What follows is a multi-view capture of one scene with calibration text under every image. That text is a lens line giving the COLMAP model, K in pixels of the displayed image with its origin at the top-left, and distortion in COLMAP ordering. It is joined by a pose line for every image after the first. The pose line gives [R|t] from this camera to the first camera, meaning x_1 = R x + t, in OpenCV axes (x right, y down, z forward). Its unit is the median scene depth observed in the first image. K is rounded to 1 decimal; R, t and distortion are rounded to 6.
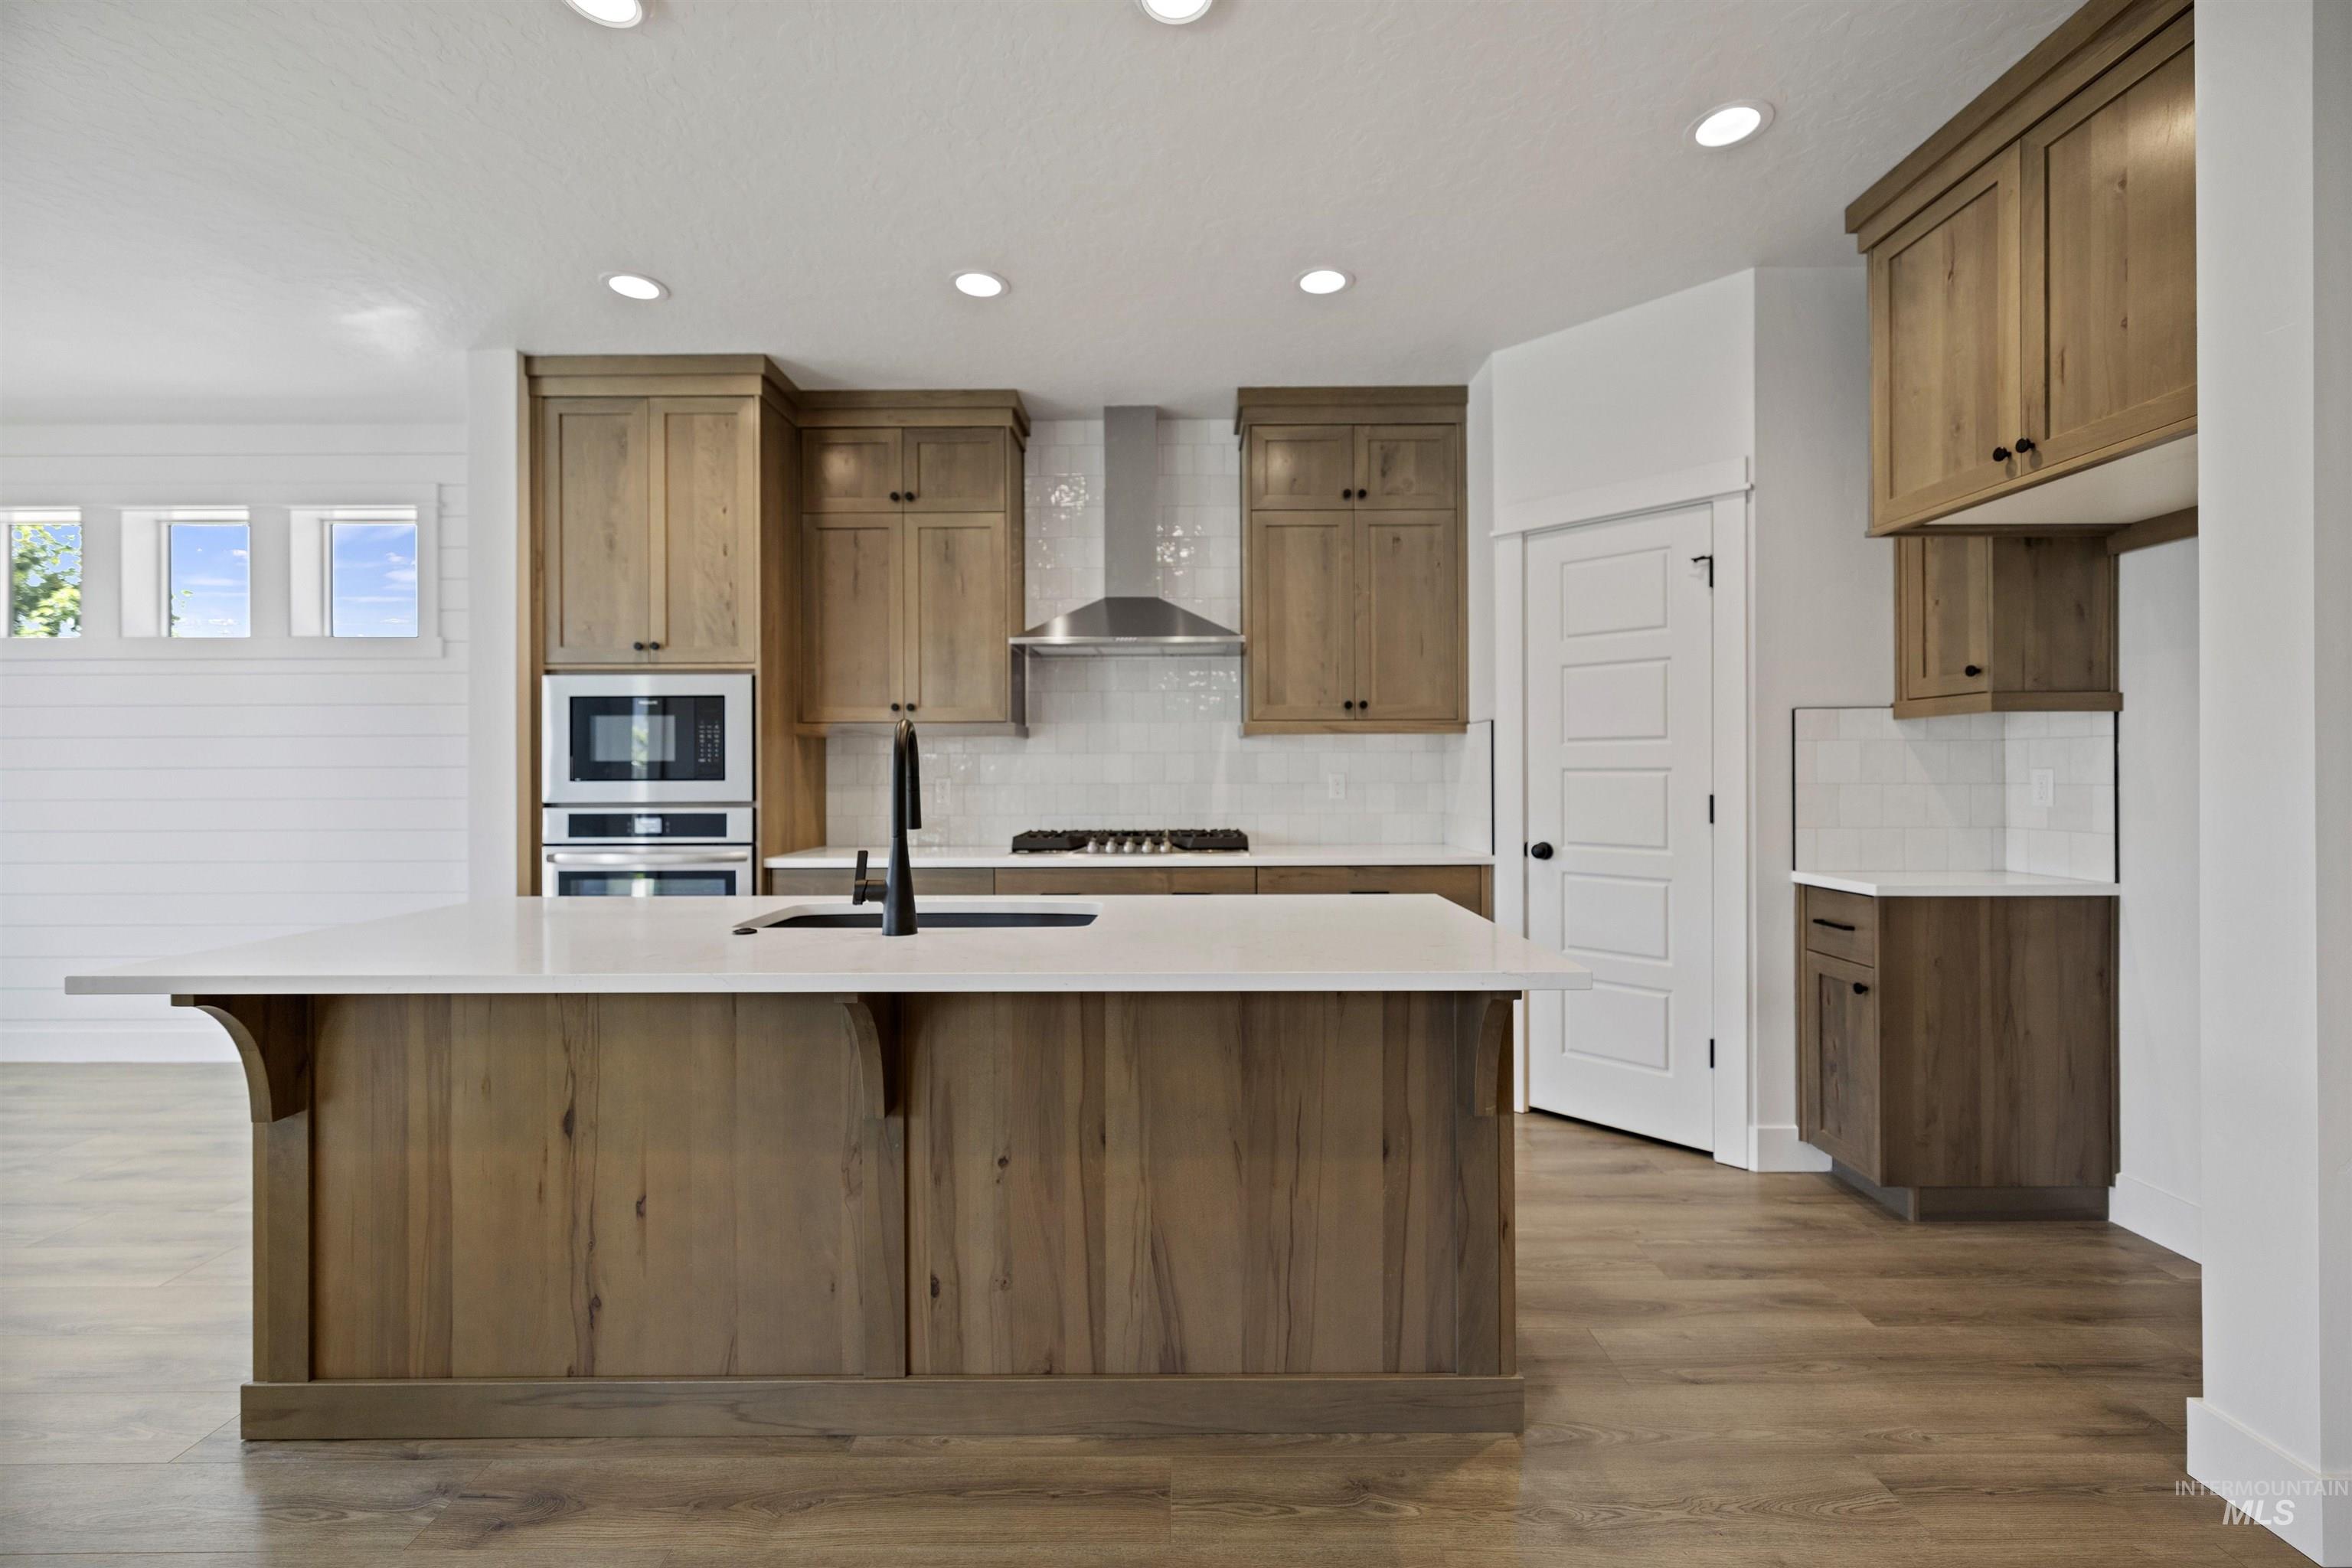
lens RADIAL K [[987.7, 0, 1177.2], [0, 987.7, 774.0], [0, 0, 1]] dist [0.002330, -0.000325]
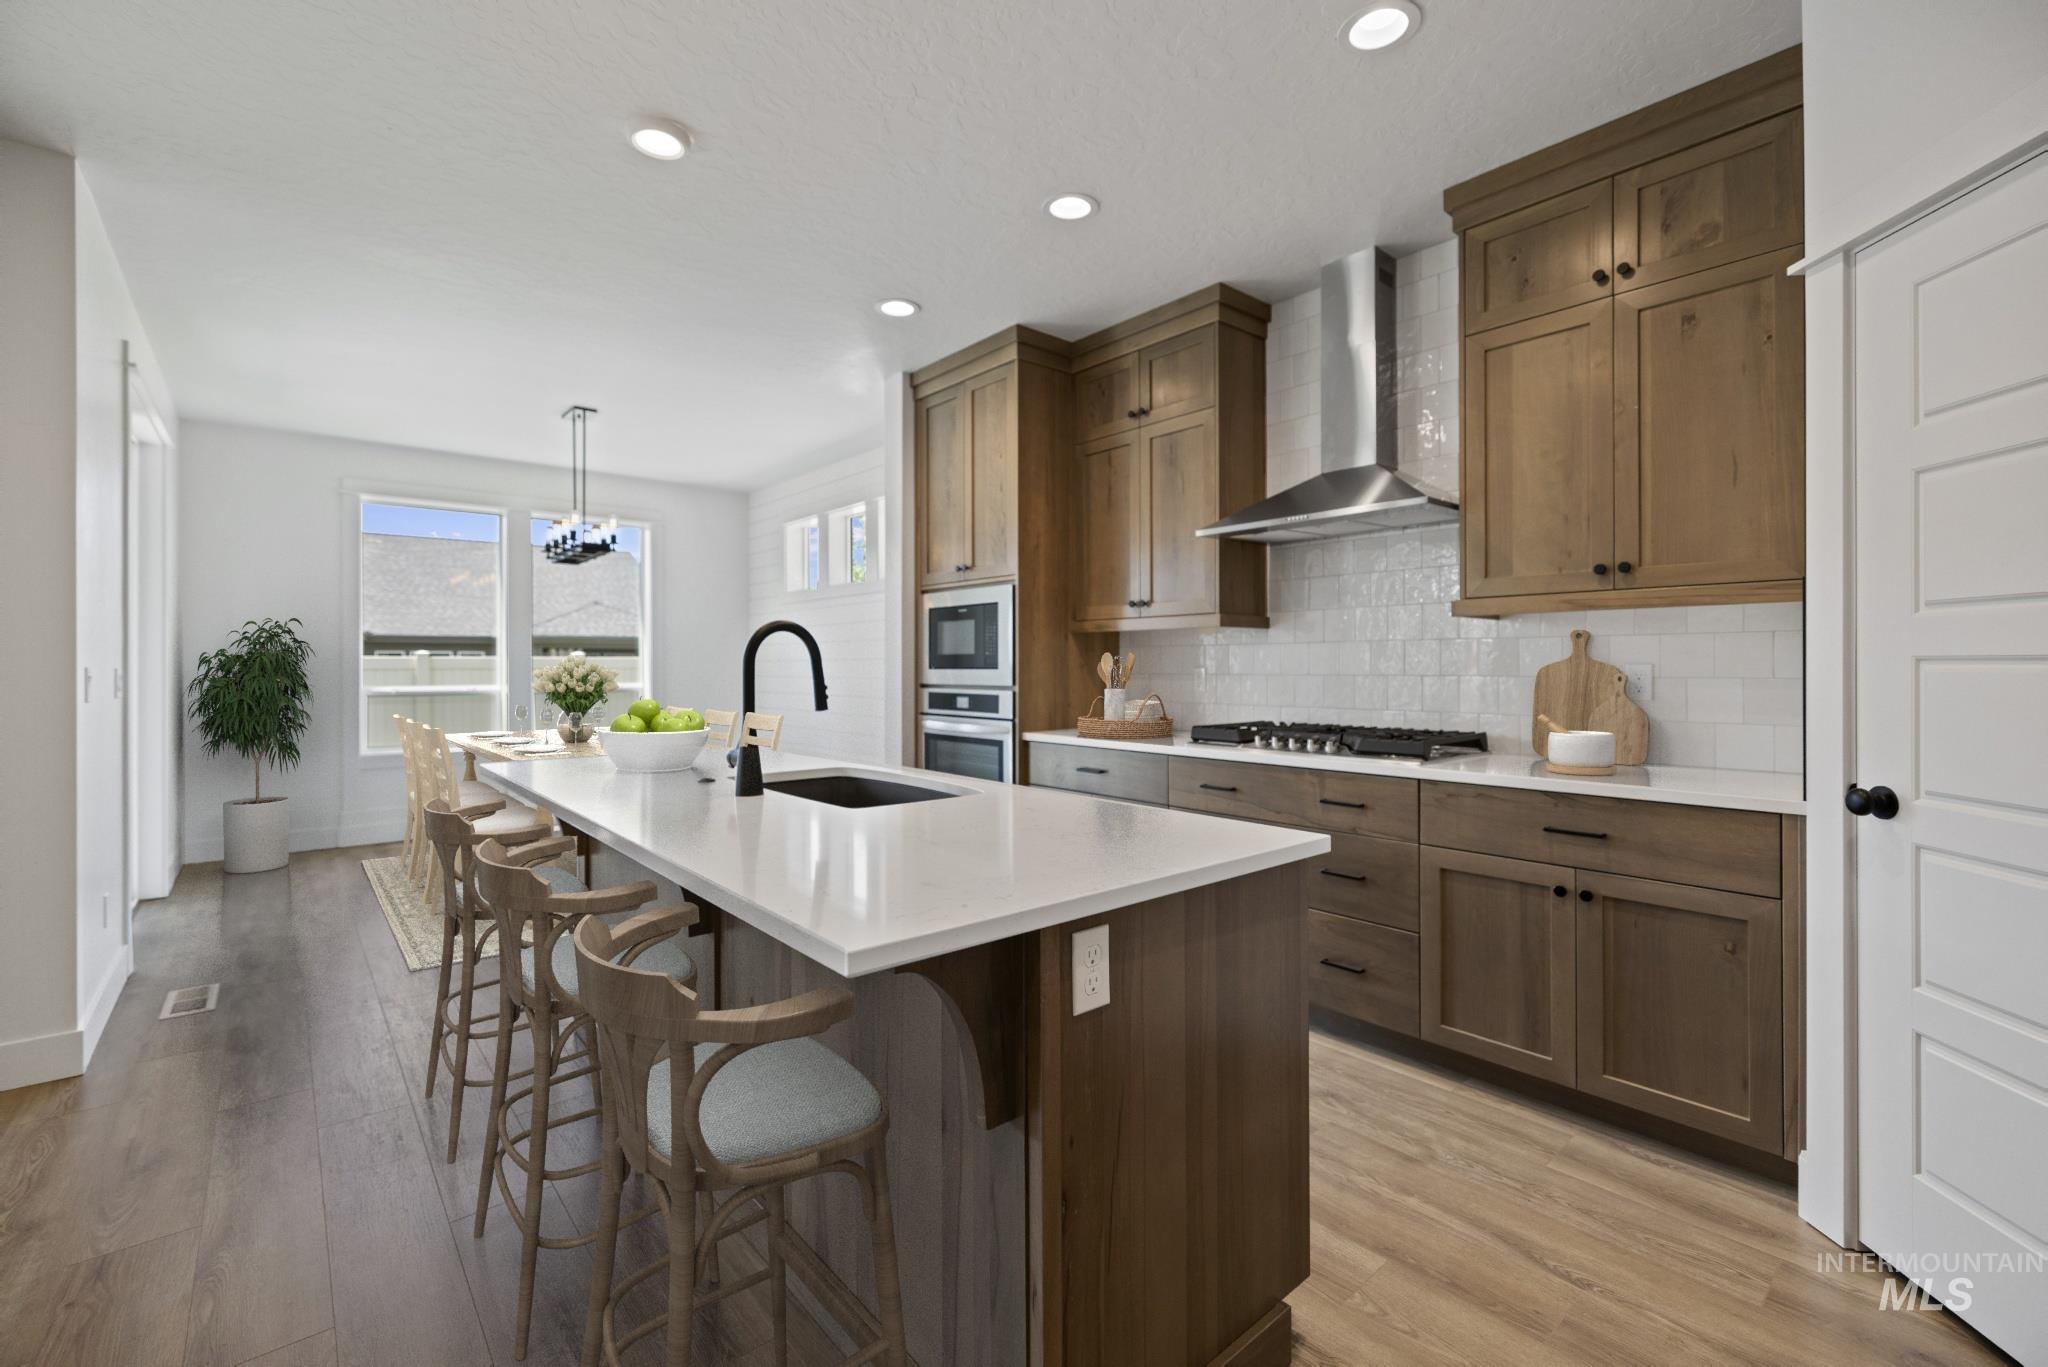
lens RADIAL K [[861.4, 0, 1028.1], [0, 861.4, 666.0], [0, 0, 1]] dist [0.000123, -0.000114]
pose [[0.662993, 0.003402, -0.748618, 0.392994], [0.000408, 0.999988, 0.004906, -0.002948], [0.748626, -0.003558, 0.662983, 0.290007]]
